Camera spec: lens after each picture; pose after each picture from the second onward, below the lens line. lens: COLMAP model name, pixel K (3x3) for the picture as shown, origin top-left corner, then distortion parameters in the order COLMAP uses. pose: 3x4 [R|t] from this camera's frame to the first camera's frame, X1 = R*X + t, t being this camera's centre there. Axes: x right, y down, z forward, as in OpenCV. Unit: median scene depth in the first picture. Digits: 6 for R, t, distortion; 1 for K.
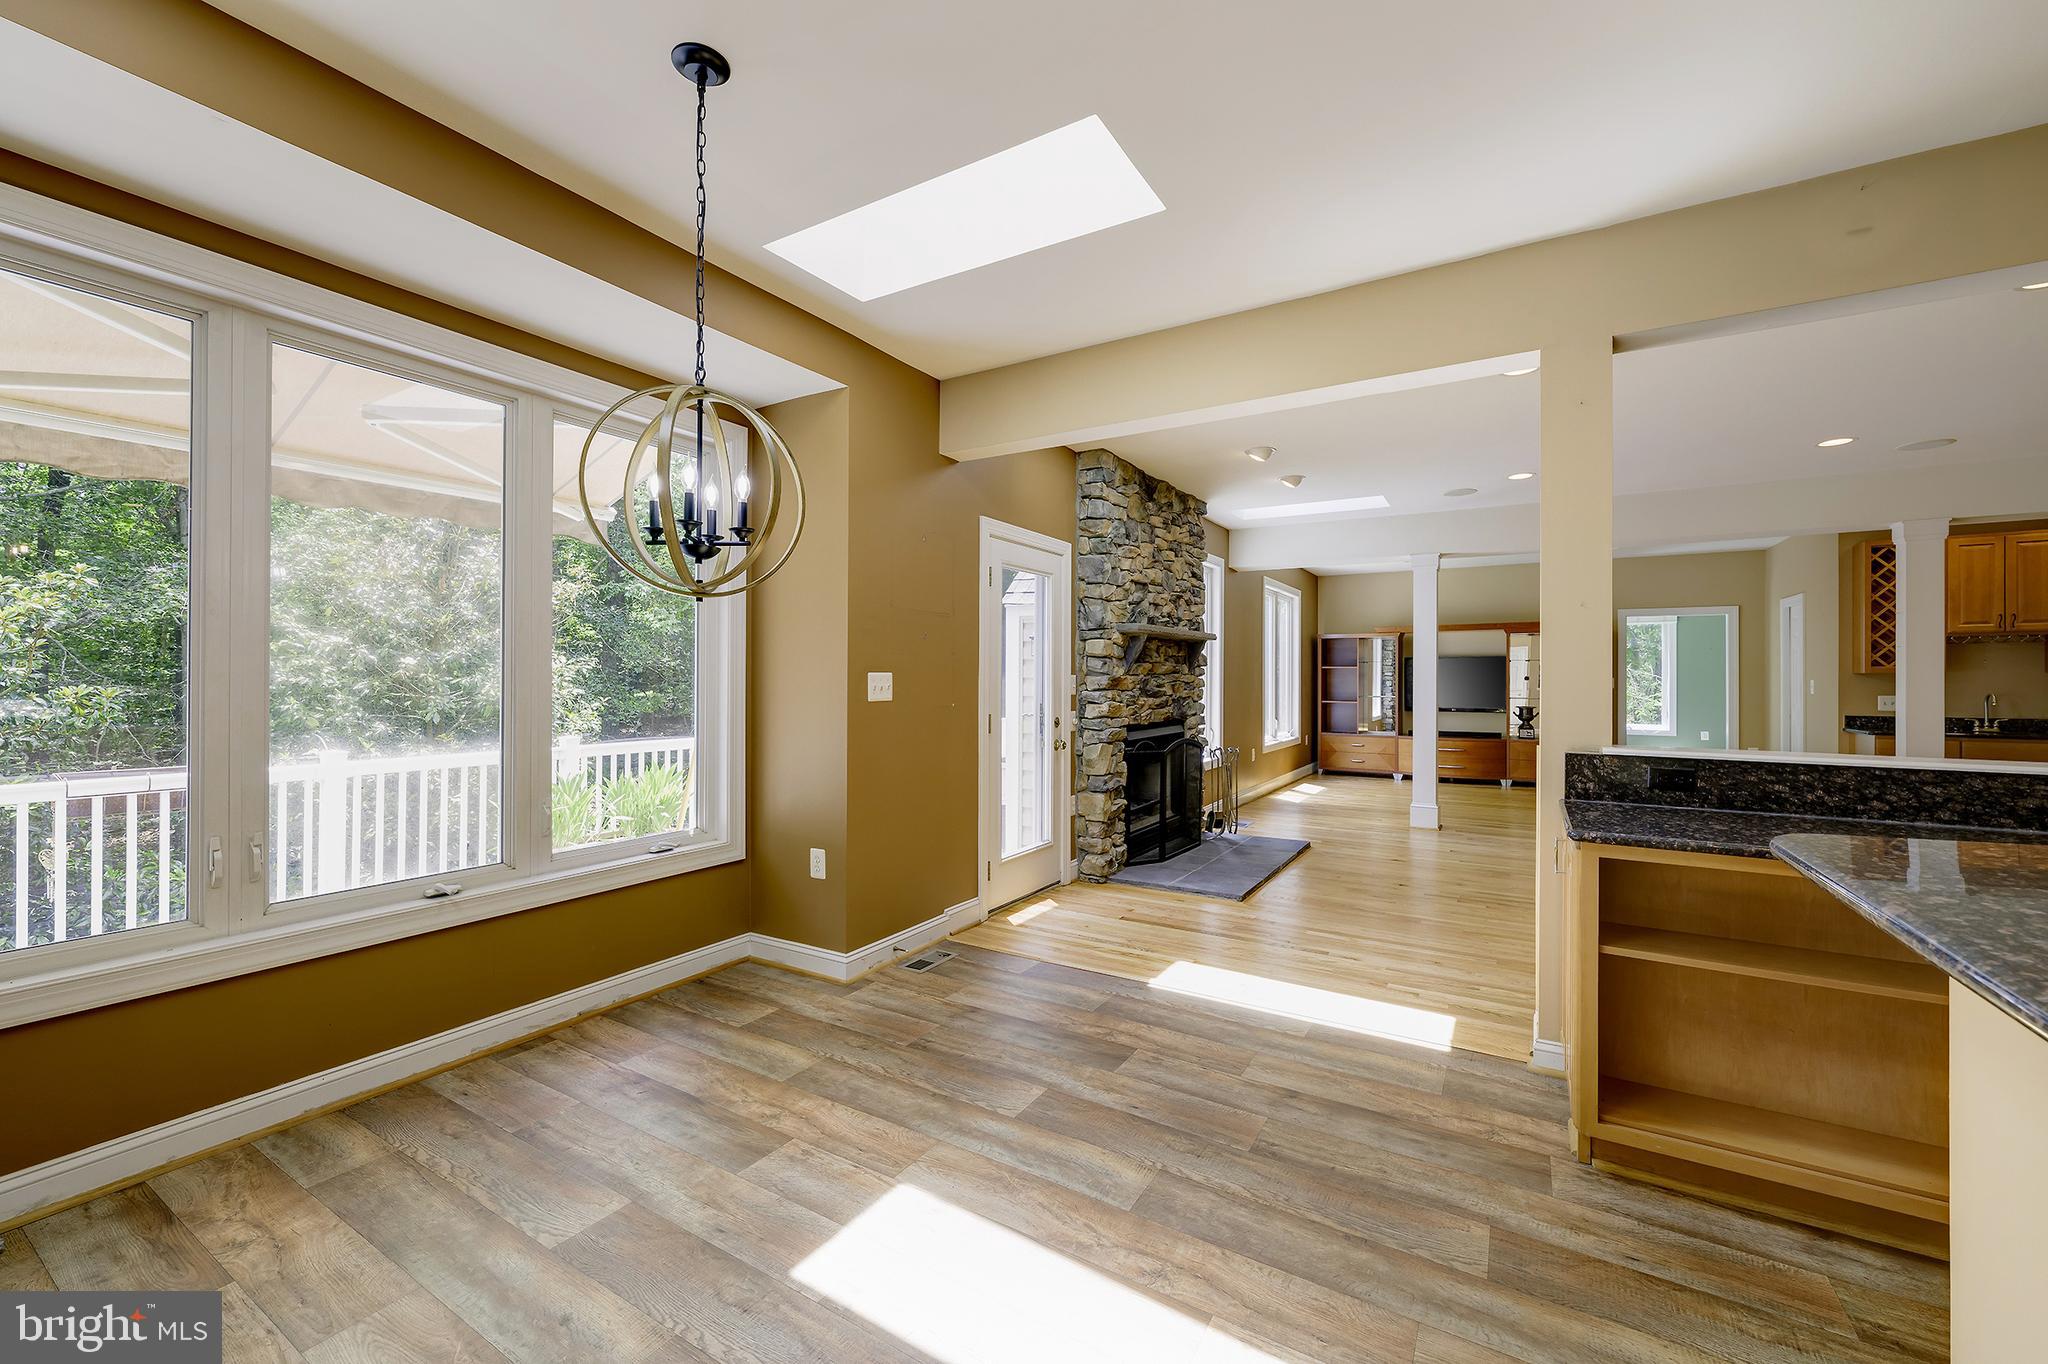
lens RADIAL K [[819.1, 0, 1034.1], [0, 819.1, 675.5], [0, 0, 1]] dist [-0.000504, 0.000131]
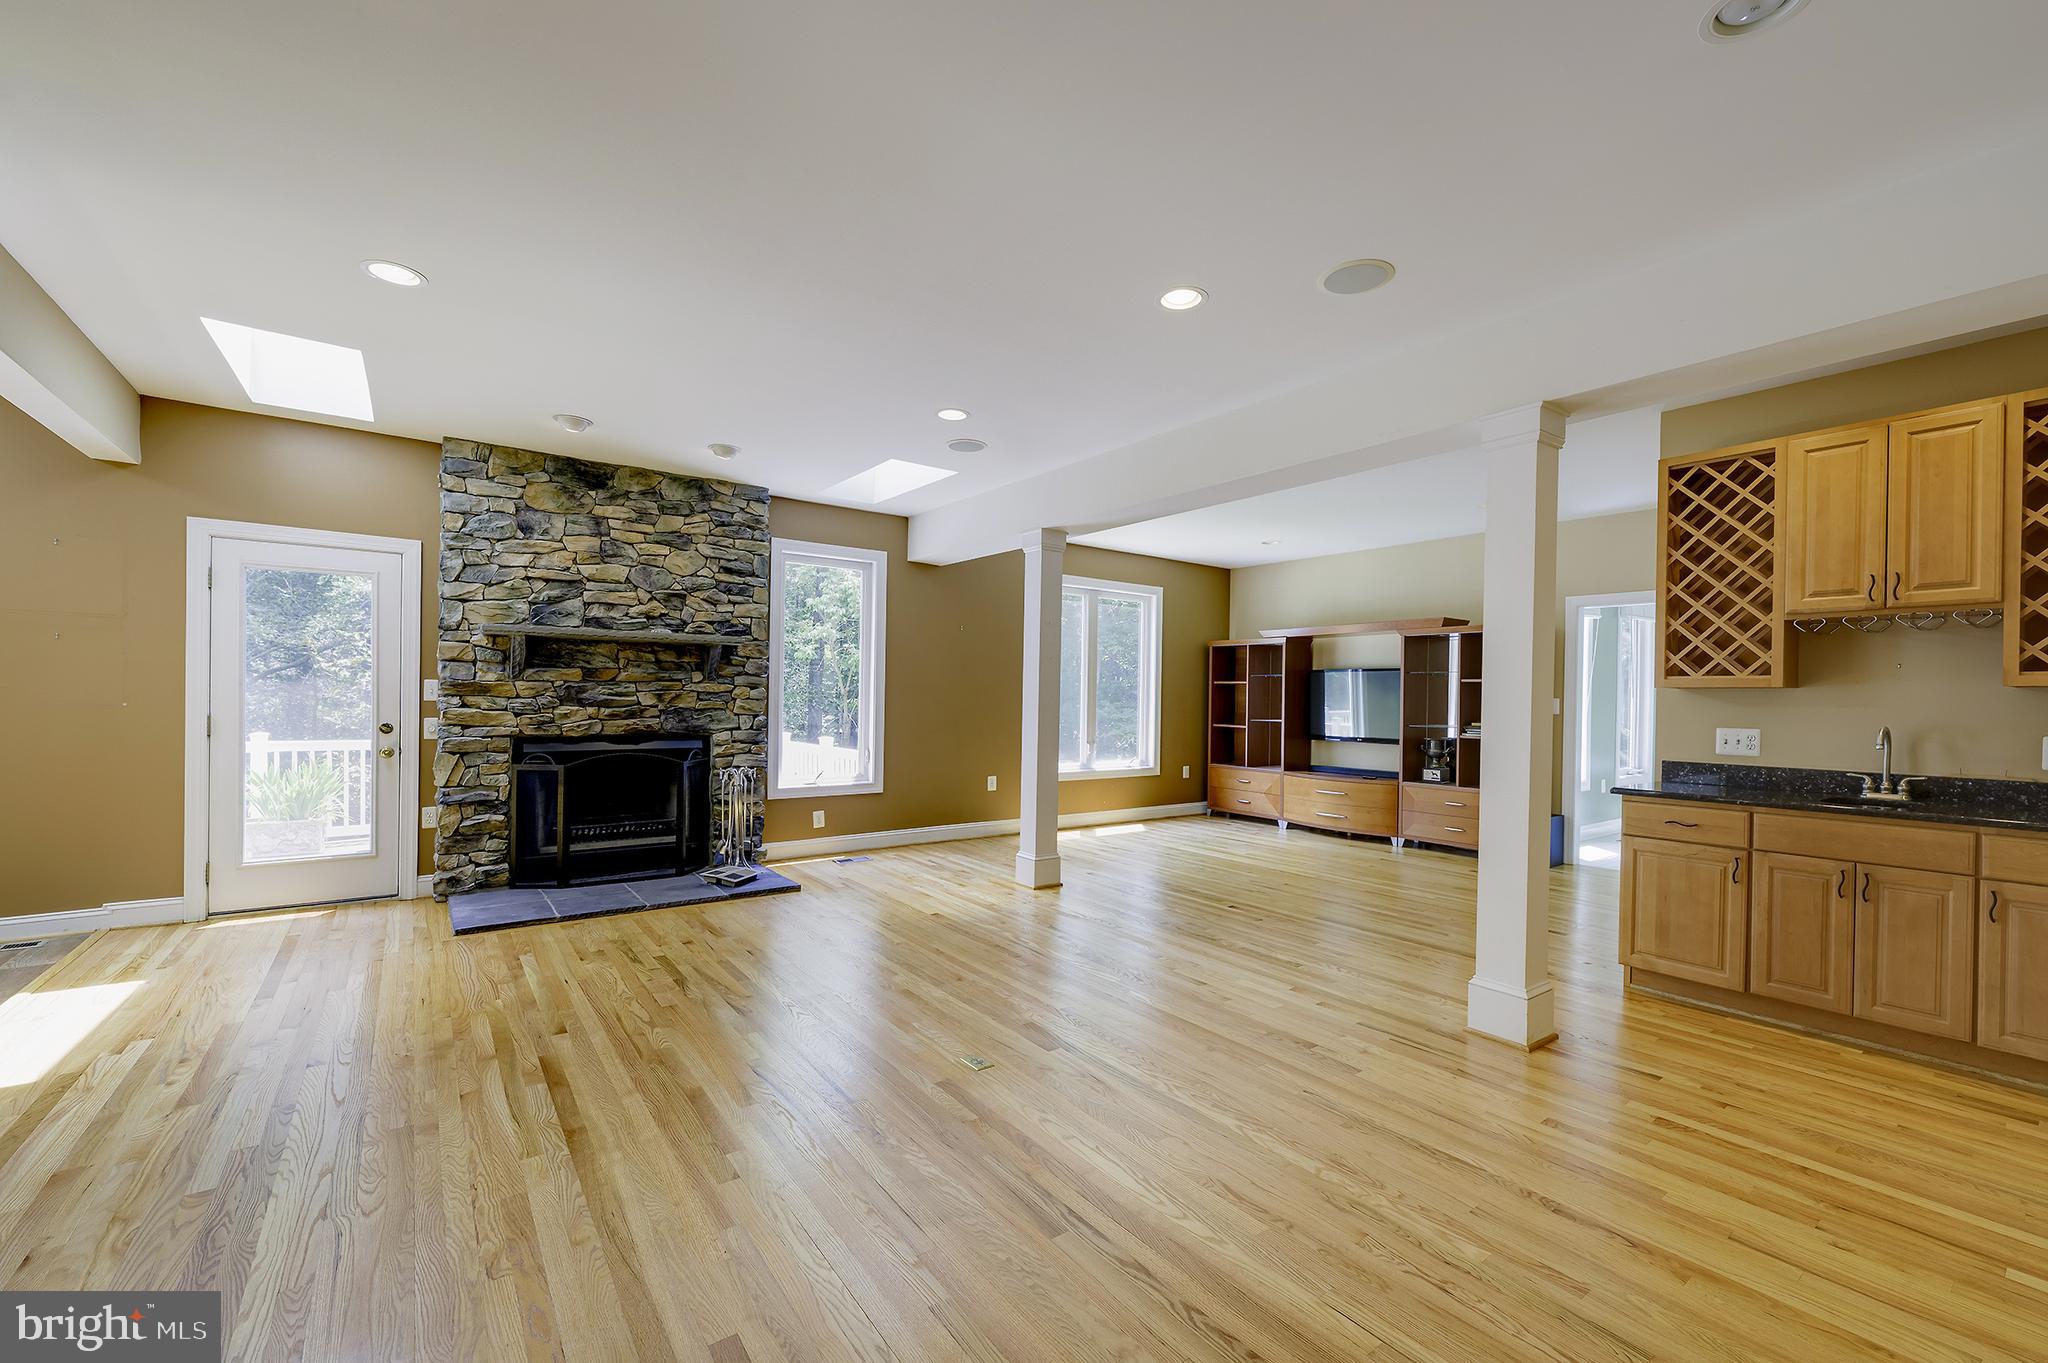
lens RADIAL K [[842.9, 0, 1044.7], [0, 842.9, 700.7], [0, 0, 1]] dist [-0.000689, -0.000055]
pose [[0.926502, 0.013034, -0.376064, 0.840833], [-0.011196, 0.999912, 0.007073, 0.006772], [0.376123, -0.002343, 0.926567, 0.285711]]
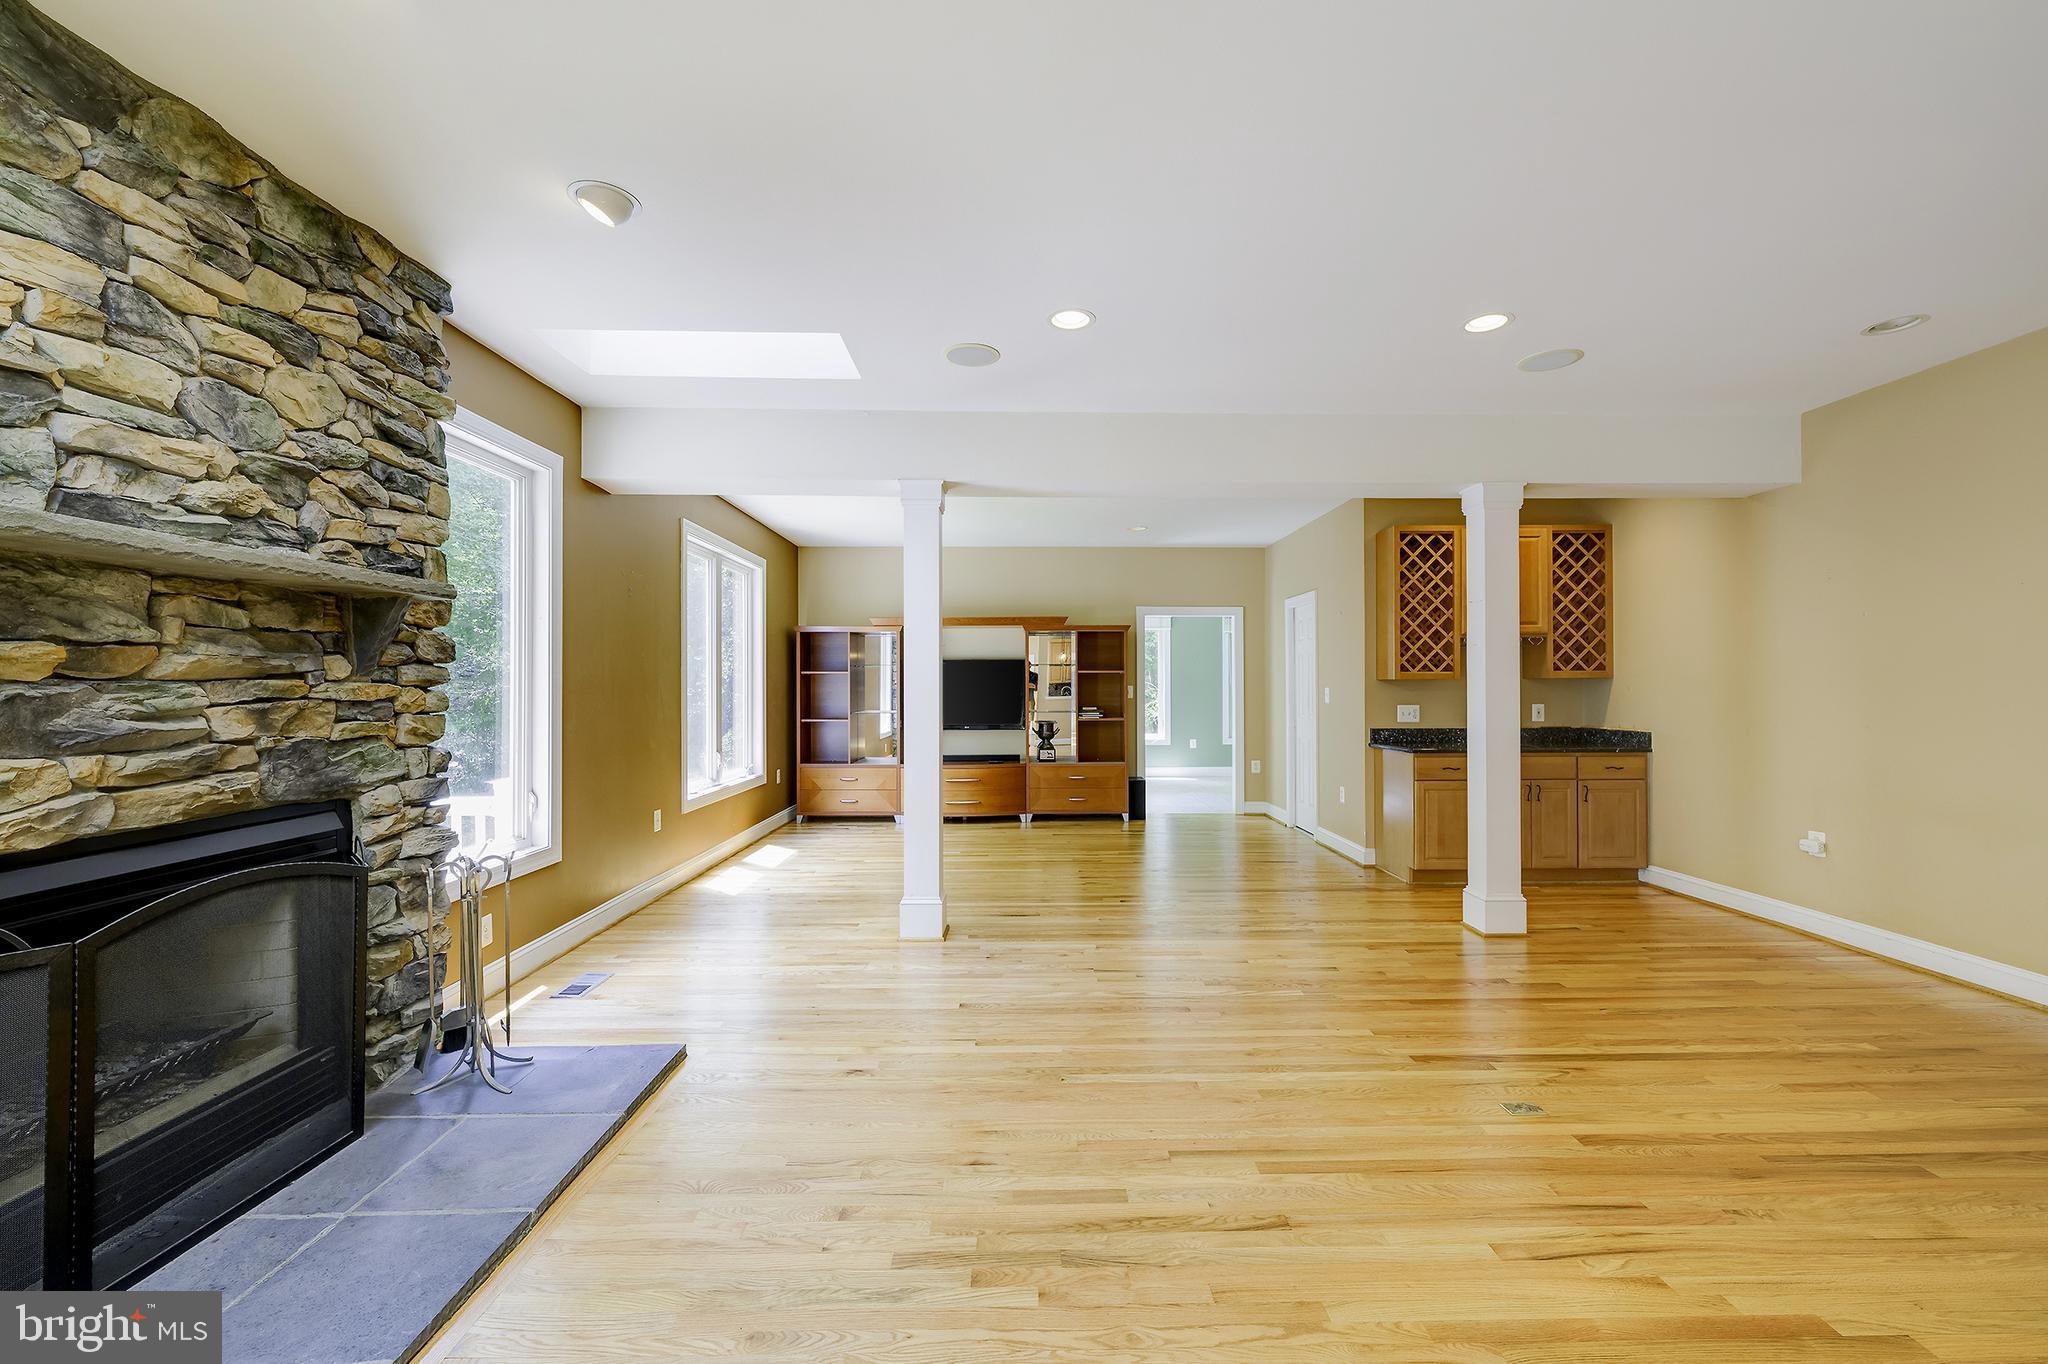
lens RADIAL K [[809.7, 0, 1040.9], [0, 809.7, 683.9], [0, 0, 1]] dist [-0.000758, 0.000013]
pose [[0.846283, -0.002529, 0.532727, 0.251203], [0.002988, 0.999996, 0.000001, 0.000809], [-0.532725, 0.001591, 0.846287, 0.482464]]
